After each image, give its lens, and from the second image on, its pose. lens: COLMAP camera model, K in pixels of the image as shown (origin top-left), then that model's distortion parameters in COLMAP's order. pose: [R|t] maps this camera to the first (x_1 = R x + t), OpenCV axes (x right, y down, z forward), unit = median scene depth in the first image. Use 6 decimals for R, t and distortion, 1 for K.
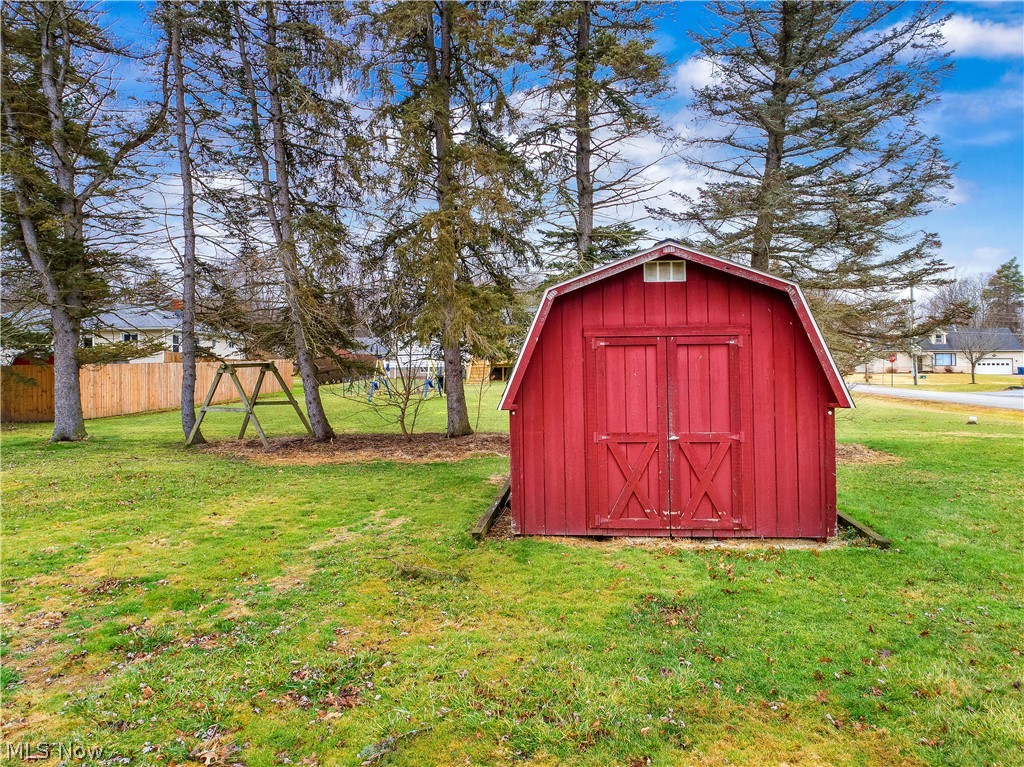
lens RADIAL K [[784.9, 0, 512.0], [0, 784.9, 383.5], [0, 0, 1]] dist [0.000673, -0.000094]
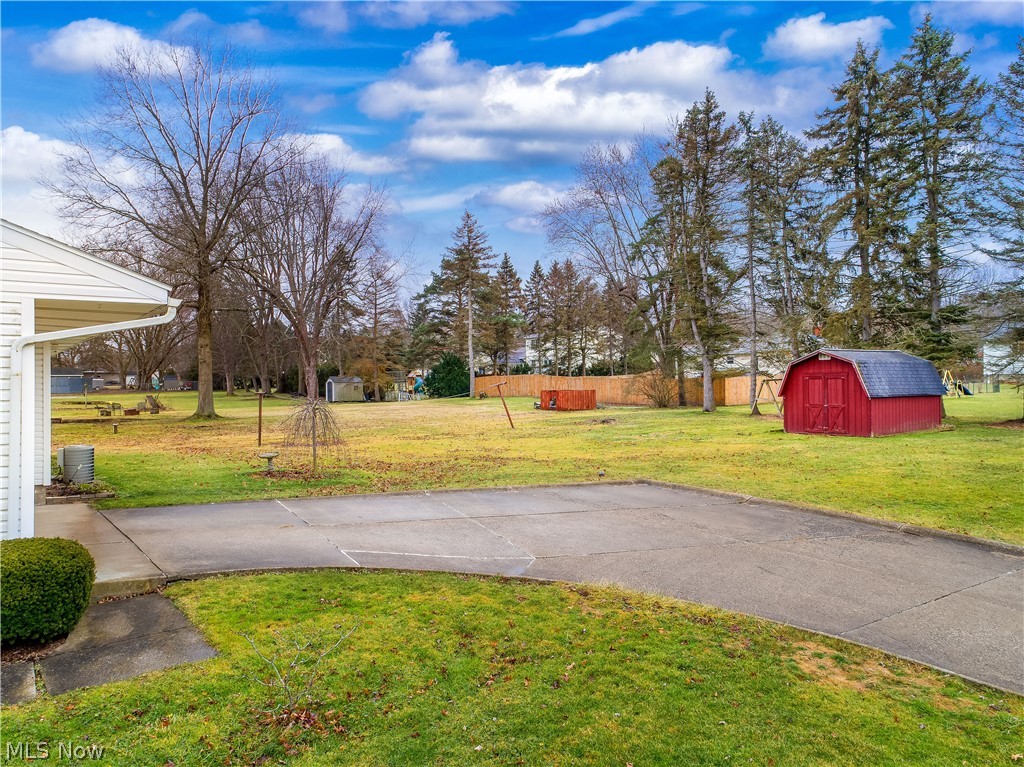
lens RADIAL K [[784.9, 0, 512.0], [0, 784.9, 383.5], [0, 0, 1]] dist [0.000673, -0.000094]
pose [[0.656502, 0.004111, -0.754313, 1.858563], [-0.006387, 0.999980, -0.000109, -0.017345], [0.754297, 0.004890, 0.656515, -2.236659]]
